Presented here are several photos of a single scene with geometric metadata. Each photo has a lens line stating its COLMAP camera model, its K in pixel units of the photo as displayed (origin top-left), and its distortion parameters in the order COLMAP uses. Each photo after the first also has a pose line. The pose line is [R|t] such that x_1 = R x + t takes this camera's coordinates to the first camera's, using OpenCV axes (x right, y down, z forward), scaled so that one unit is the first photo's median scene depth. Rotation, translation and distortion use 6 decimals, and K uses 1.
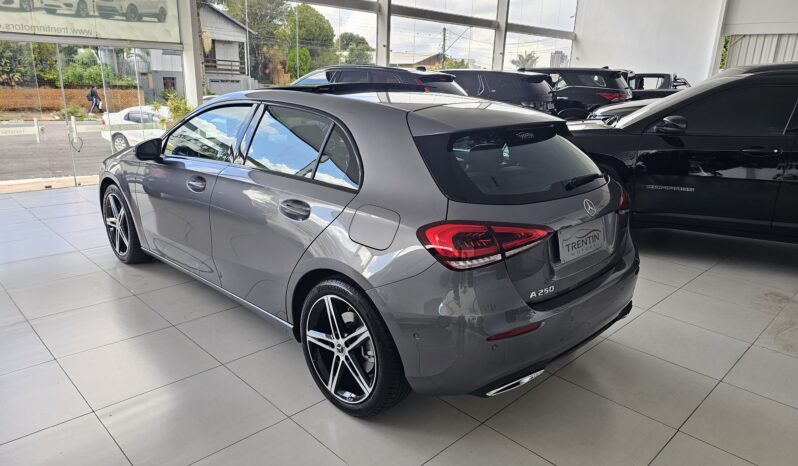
lens RADIAL K [[540.9, 0, 396.6], [0, 540.9, 235.2], [0, 0, 1]] dist [0.032739, -0.016712]
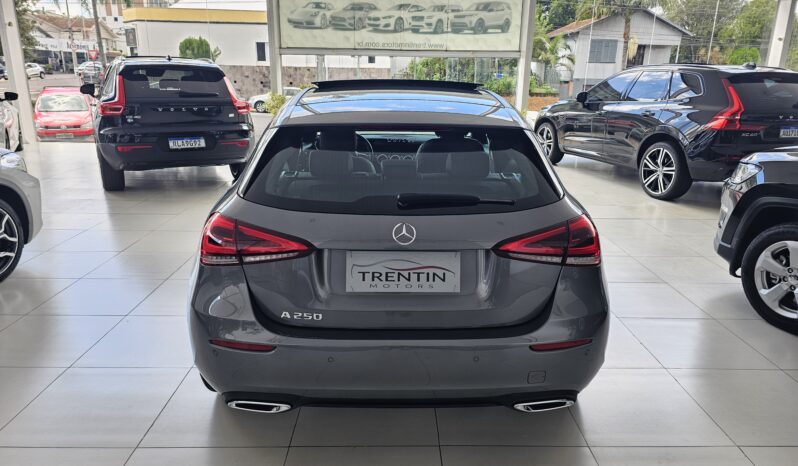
lens RADIAL K [[540.9, 0, 398.3], [0, 540.9, 229.9], [0, 0, 1]] dist [0.032739, -0.016712]
pose [[0.729697, 0.169915, -0.662322, 0.203174], [-0.184844, 0.981586, 0.048173, -0.021619], [0.658312, 0.087275, 0.747669, 0.097795]]
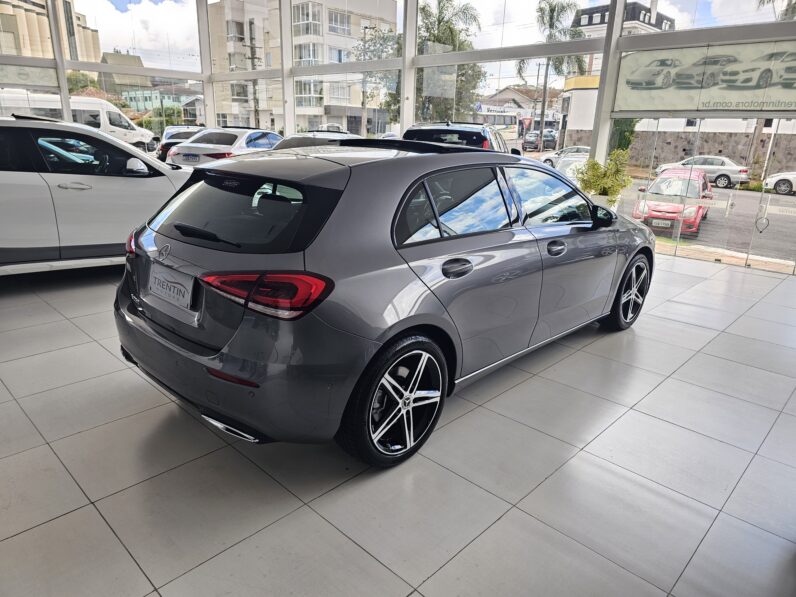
lens RADIAL K [[543.5, 0, 396.8], [0, 543.5, 301.9], [0, 0, 1]] dist [0.025492, -0.022948]
pose [[0.042280, 0.270742, -0.961723, 0.327676], [-0.302034, 0.921009, 0.246002, -0.083900], [0.952359, 0.280072, 0.120713, 0.316631]]
